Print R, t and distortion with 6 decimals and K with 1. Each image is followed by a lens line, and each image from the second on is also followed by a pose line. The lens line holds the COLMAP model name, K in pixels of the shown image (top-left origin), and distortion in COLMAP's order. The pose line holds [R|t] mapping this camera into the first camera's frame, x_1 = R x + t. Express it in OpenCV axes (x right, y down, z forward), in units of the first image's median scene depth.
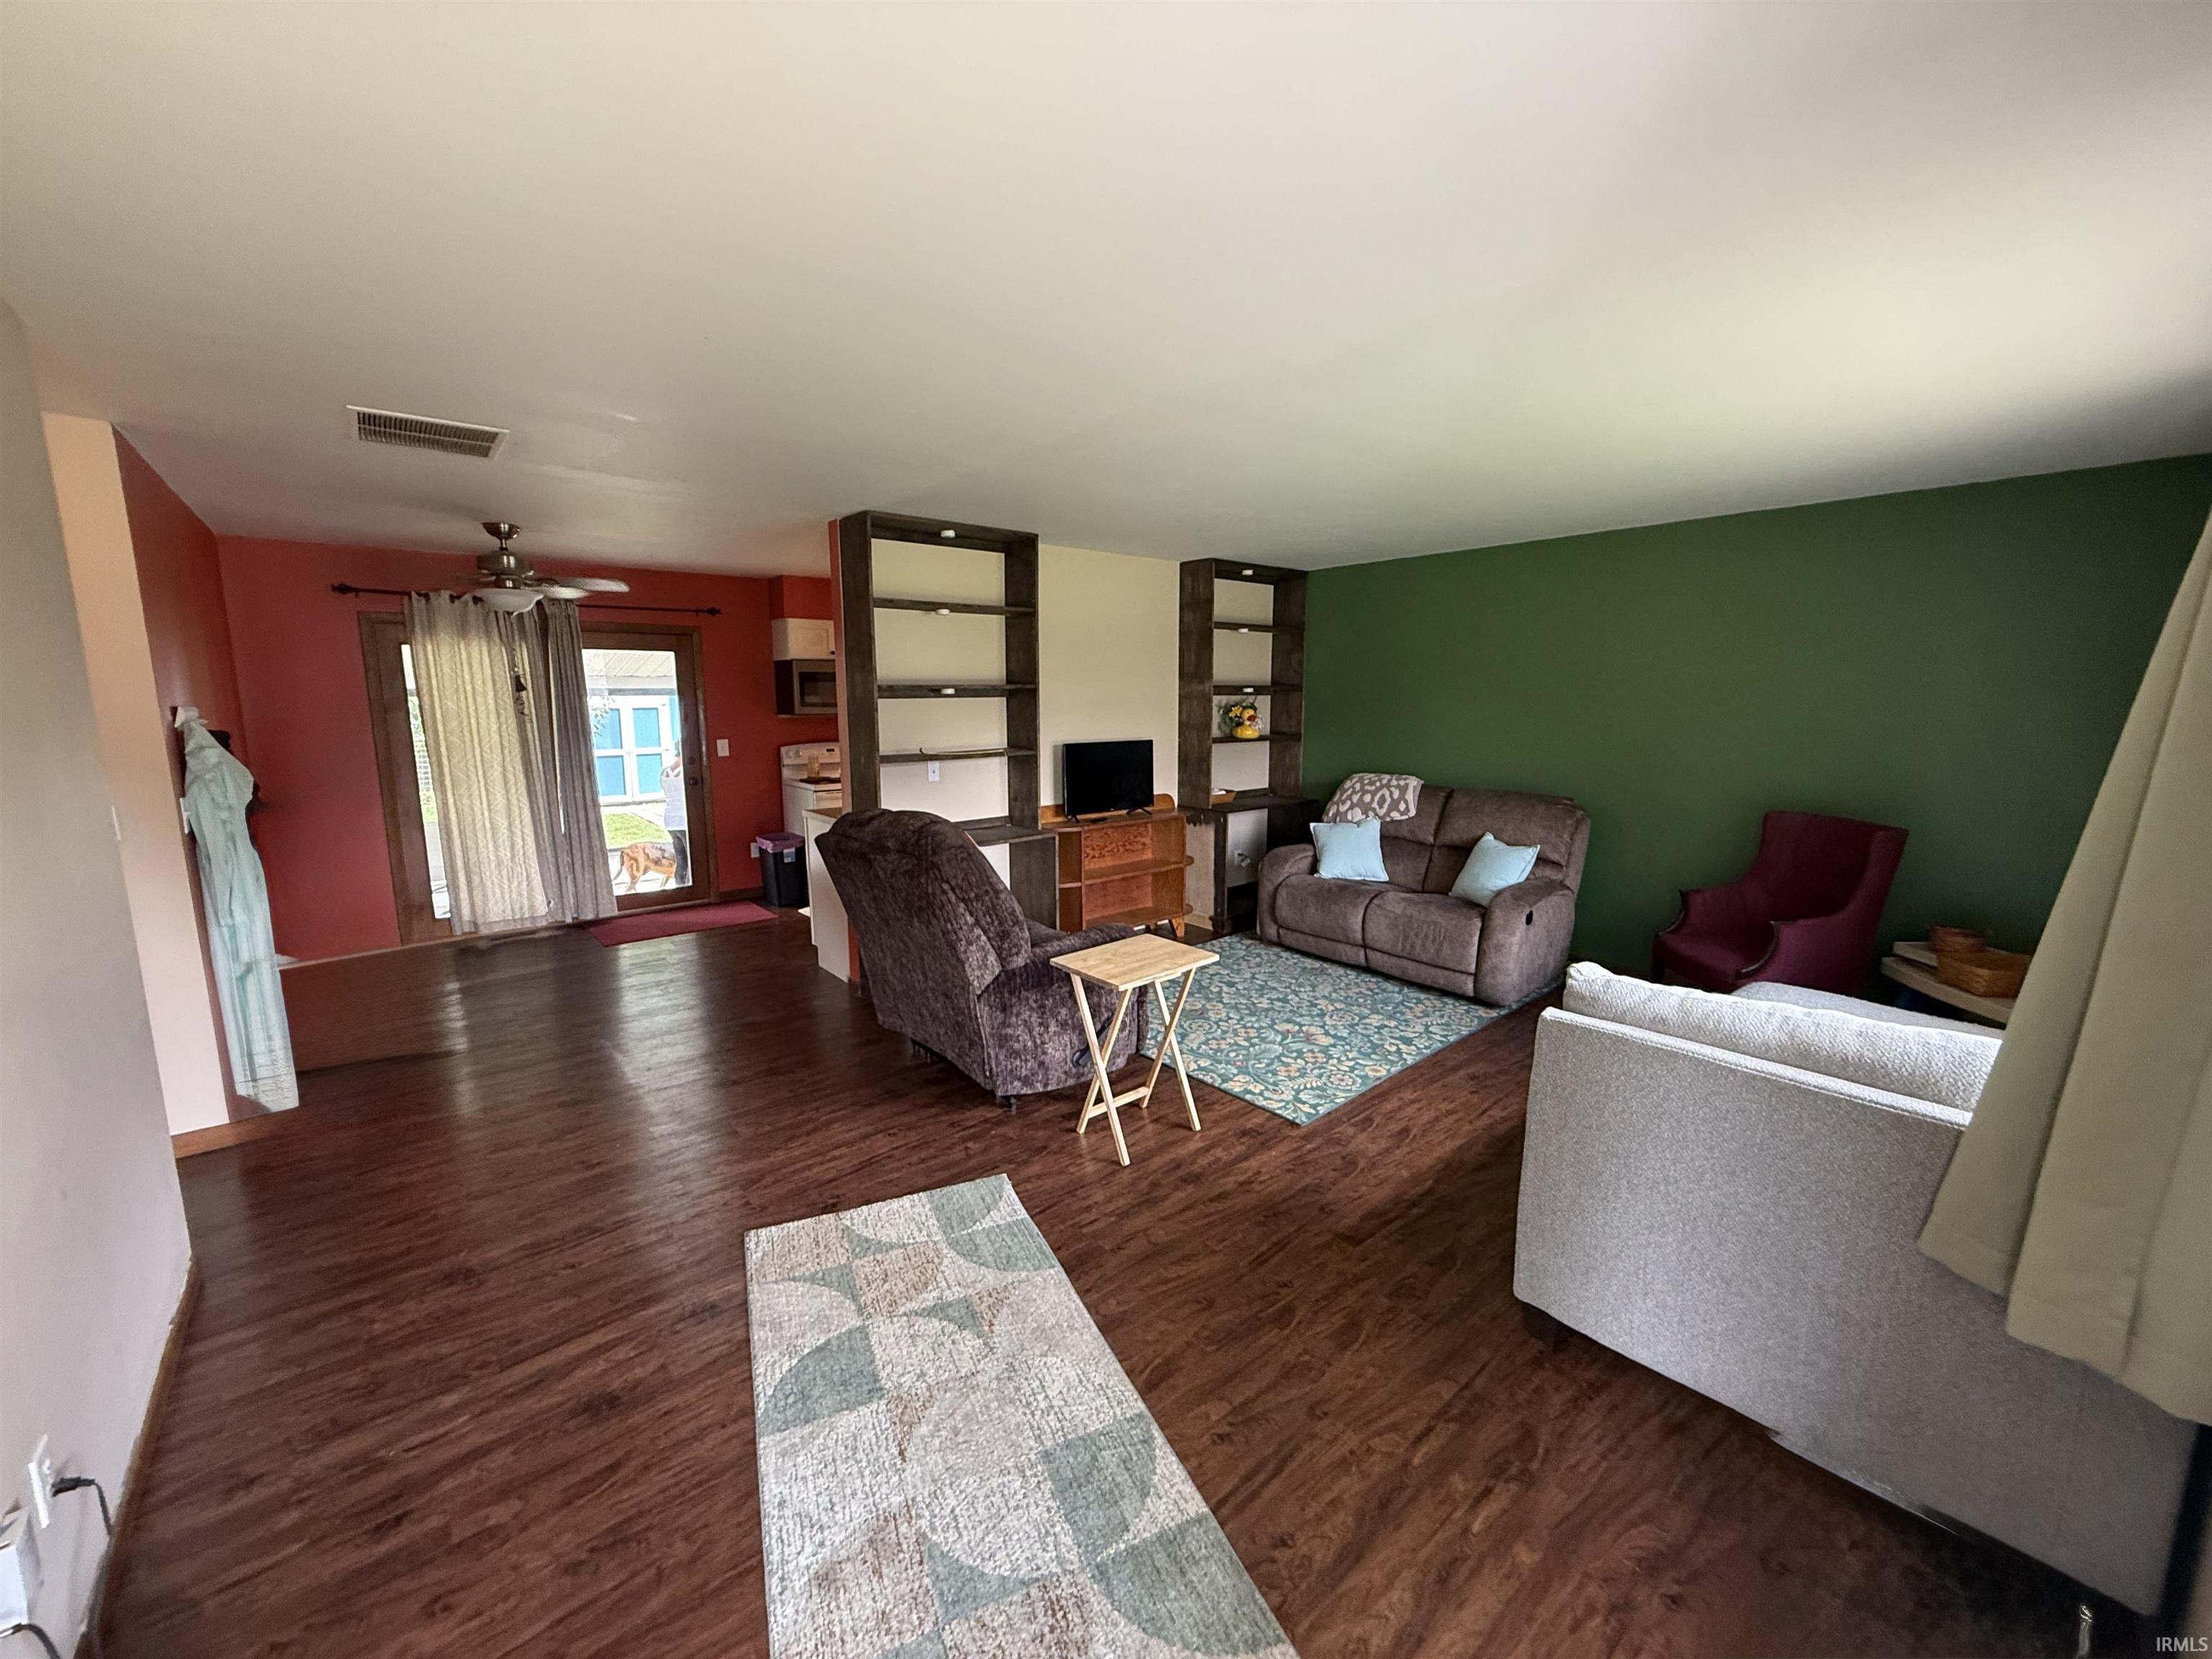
lens RADIAL K [[877.2, 0, 1106.0], [0, 877.2, 829.5], [0, 0, 1]] dist [0.002254, 0.000133]
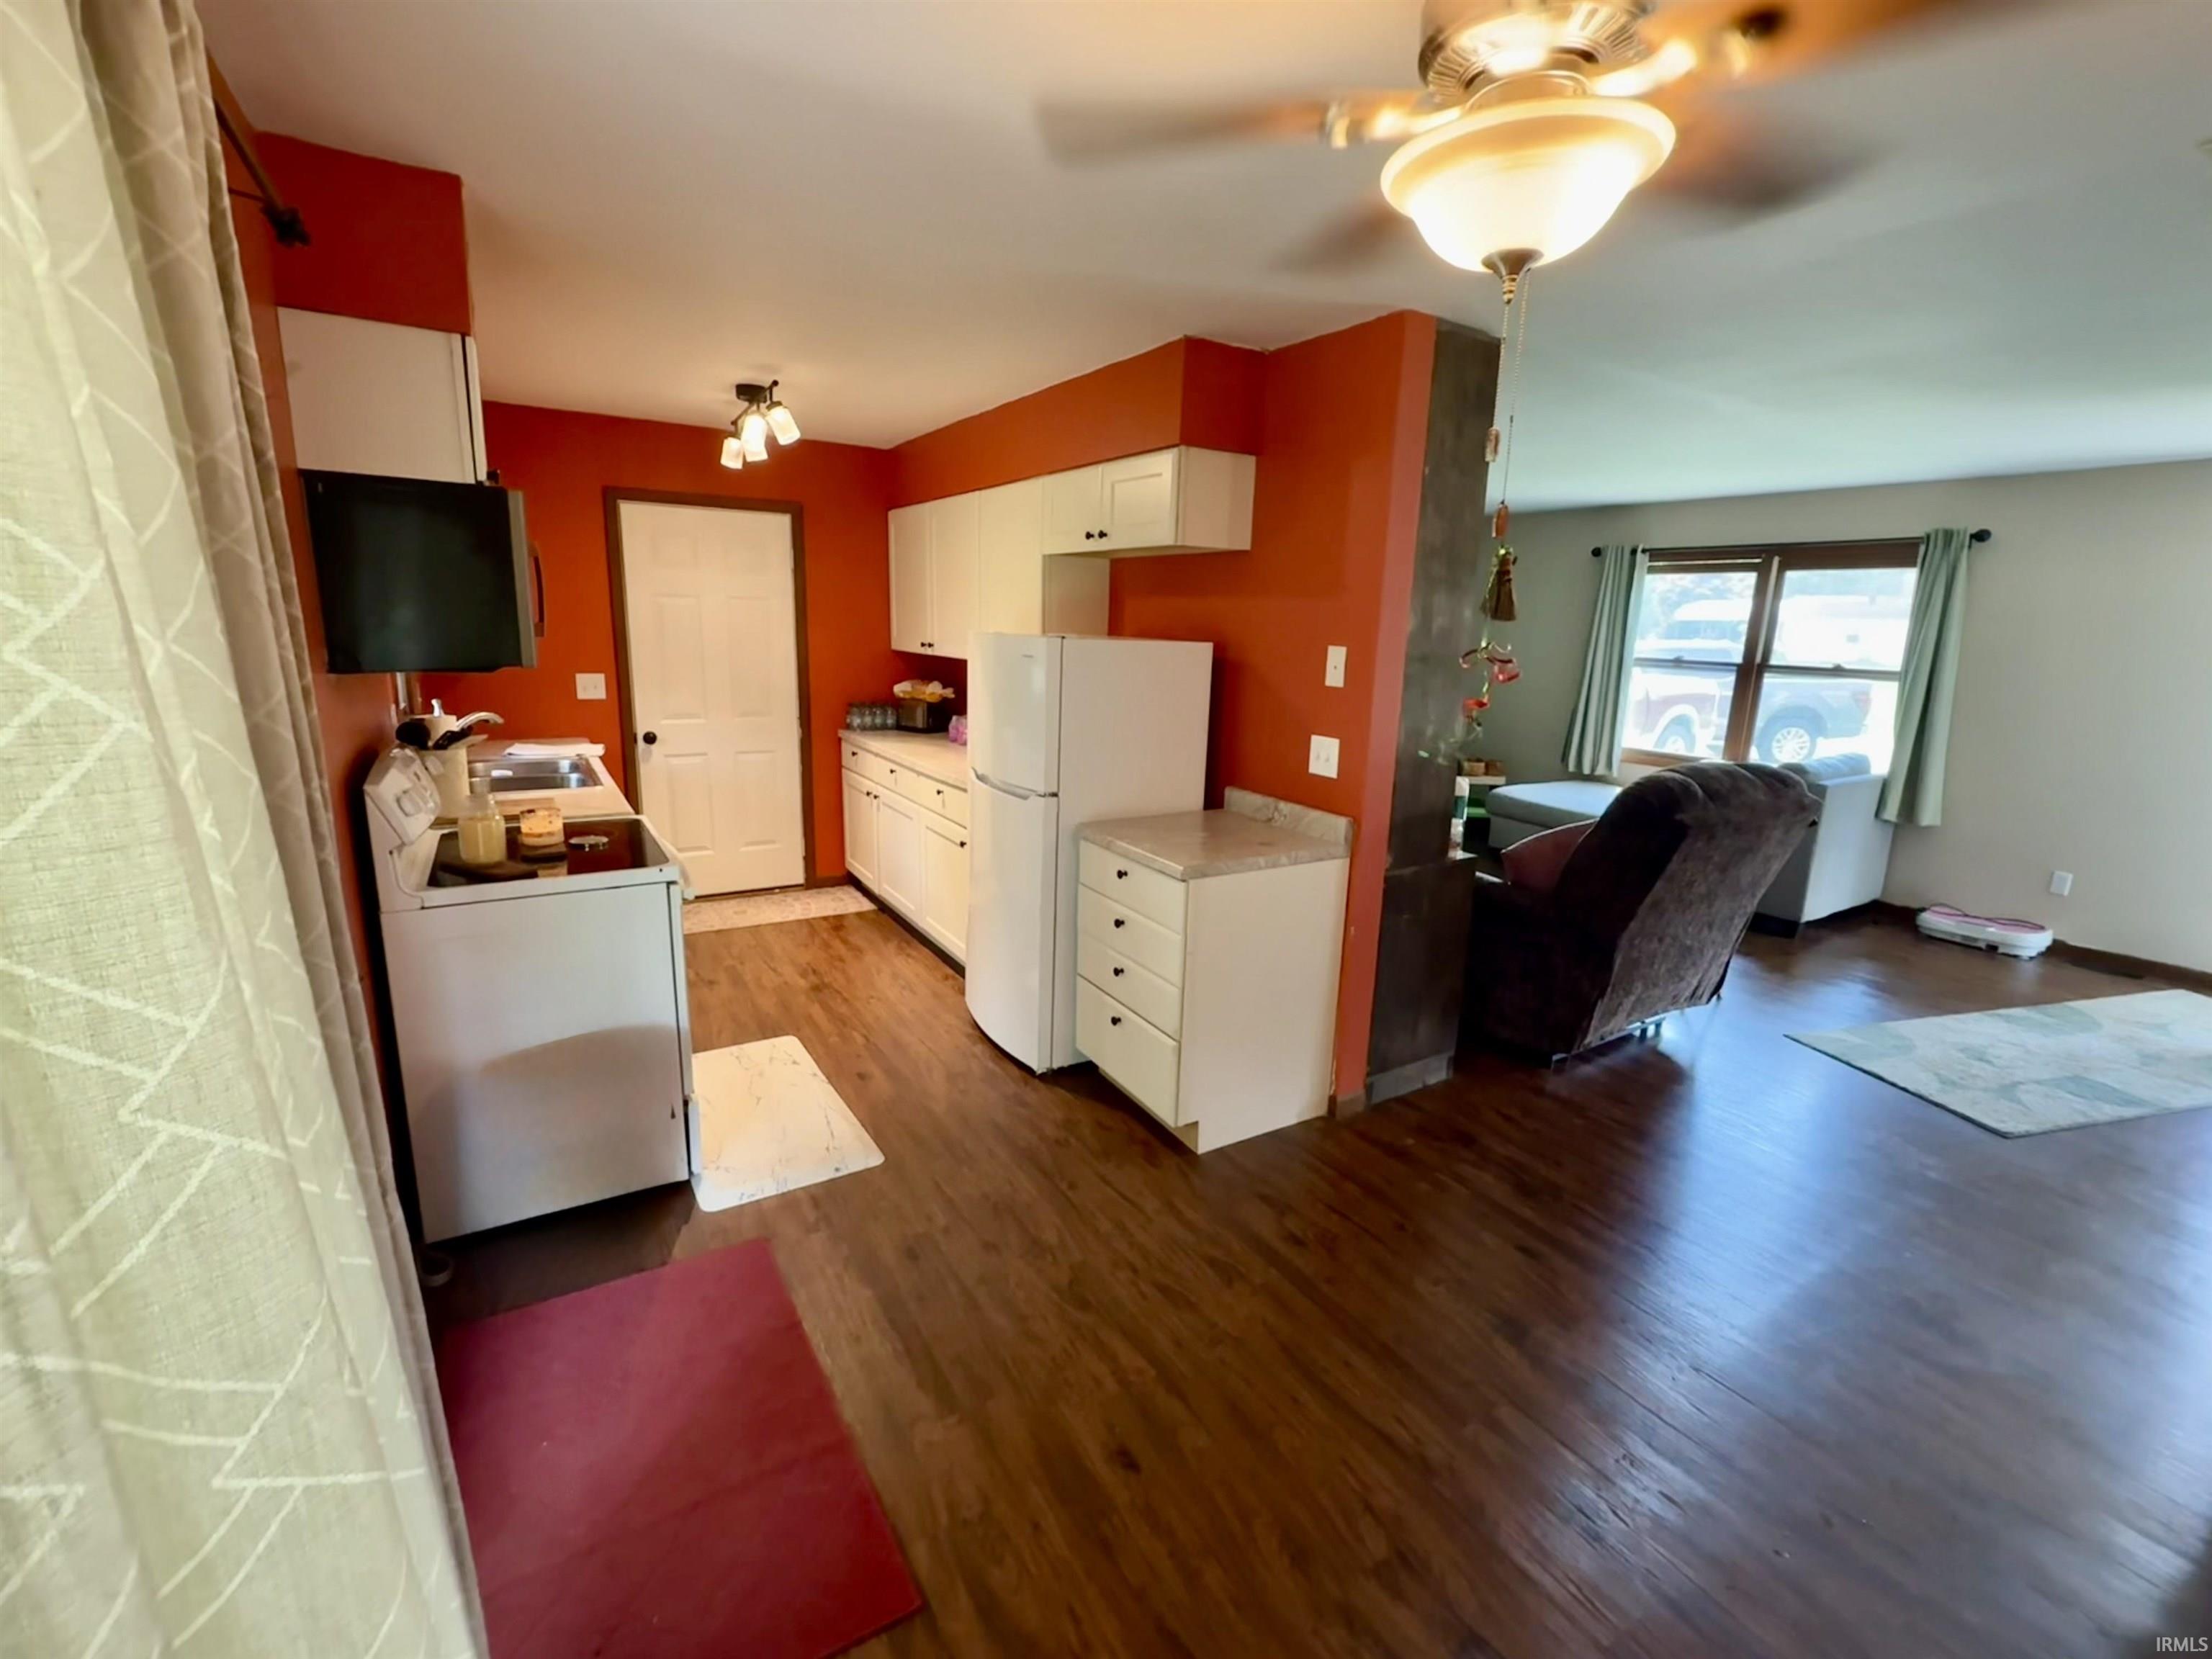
lens RADIAL K [[955.6, 0, 1106.0], [0, 955.6, 829.5], [0, 0, 1]] dist [-0.001073, -0.000051]
pose [[0.150009, -0.206247, 0.966933, -0.651956], [0.129284, 0.973694, 0.187632, -0.110622], [-0.980195, 0.096862, 0.172727, 0.734955]]
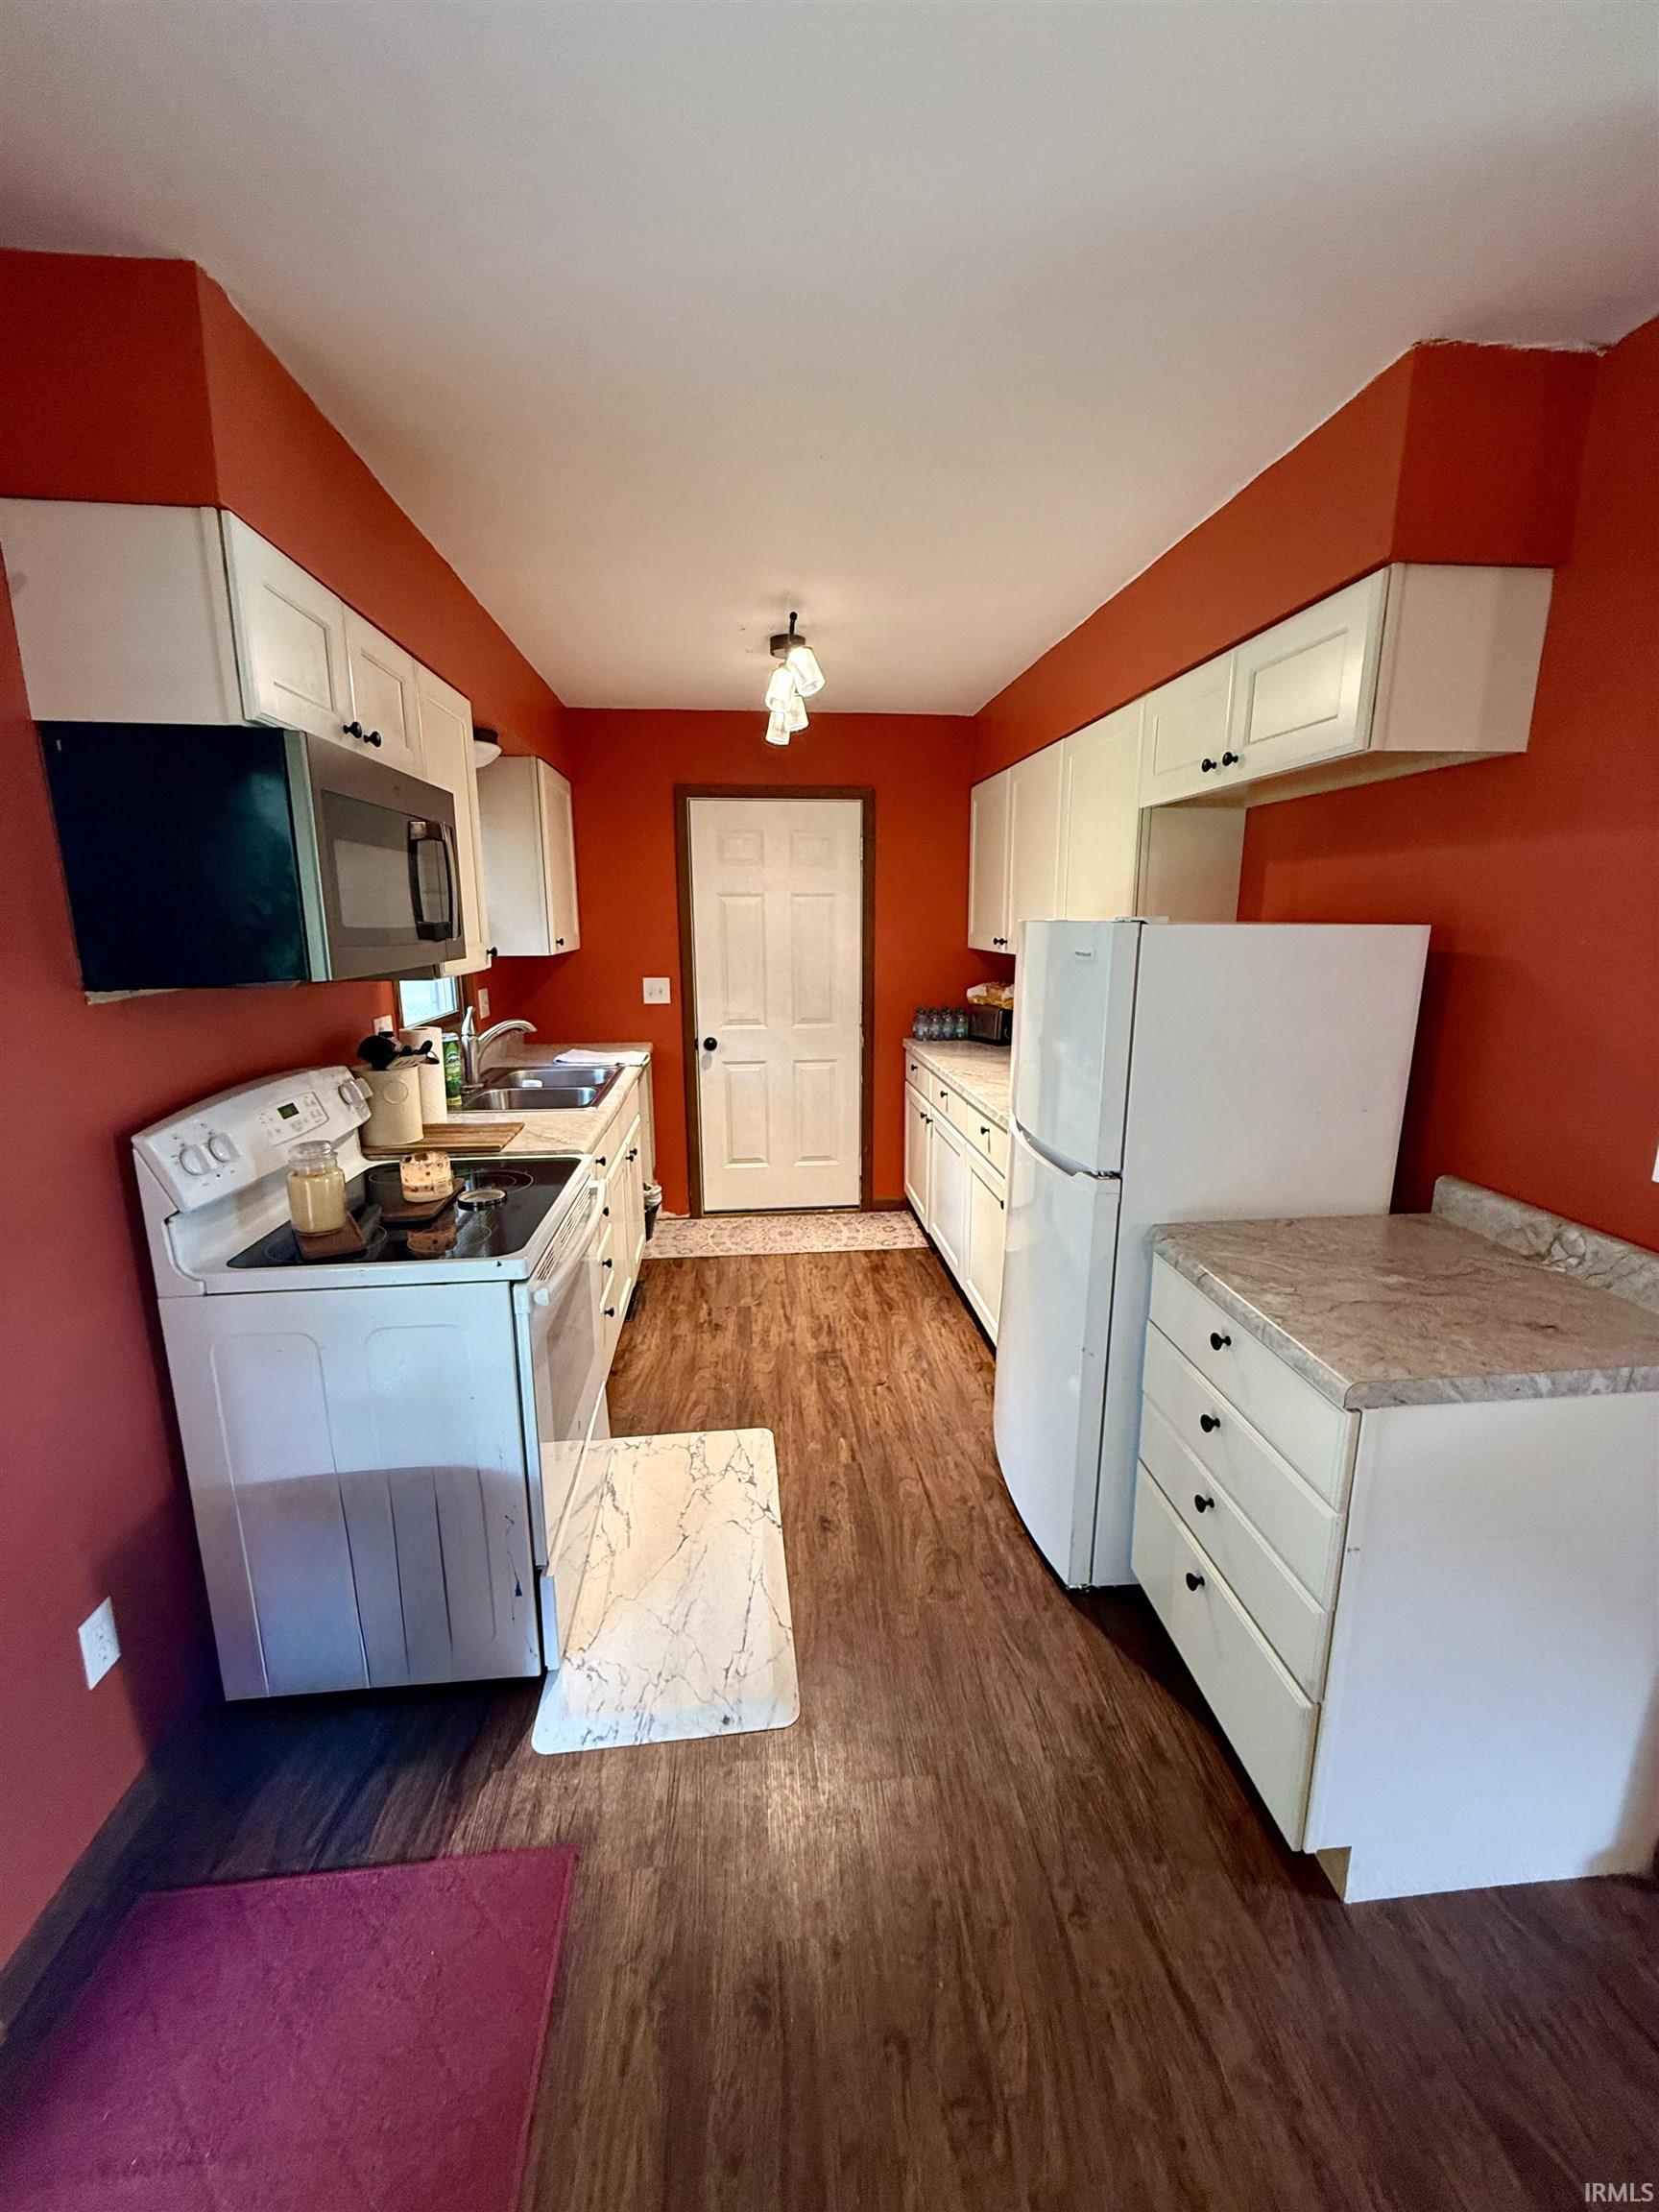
lens RADIAL K [[877.2, 0, 829.5], [0, 877.2, 1106.0], [0, 0, 1]] dist [0.002254, 0.000133]
pose [[0.560185, -0.176038, 0.809447, -0.460484], [0.135617, 0.983464, 0.120029, -0.107544], [-0.817191, 0.042536, 0.574795, 0.755200]]
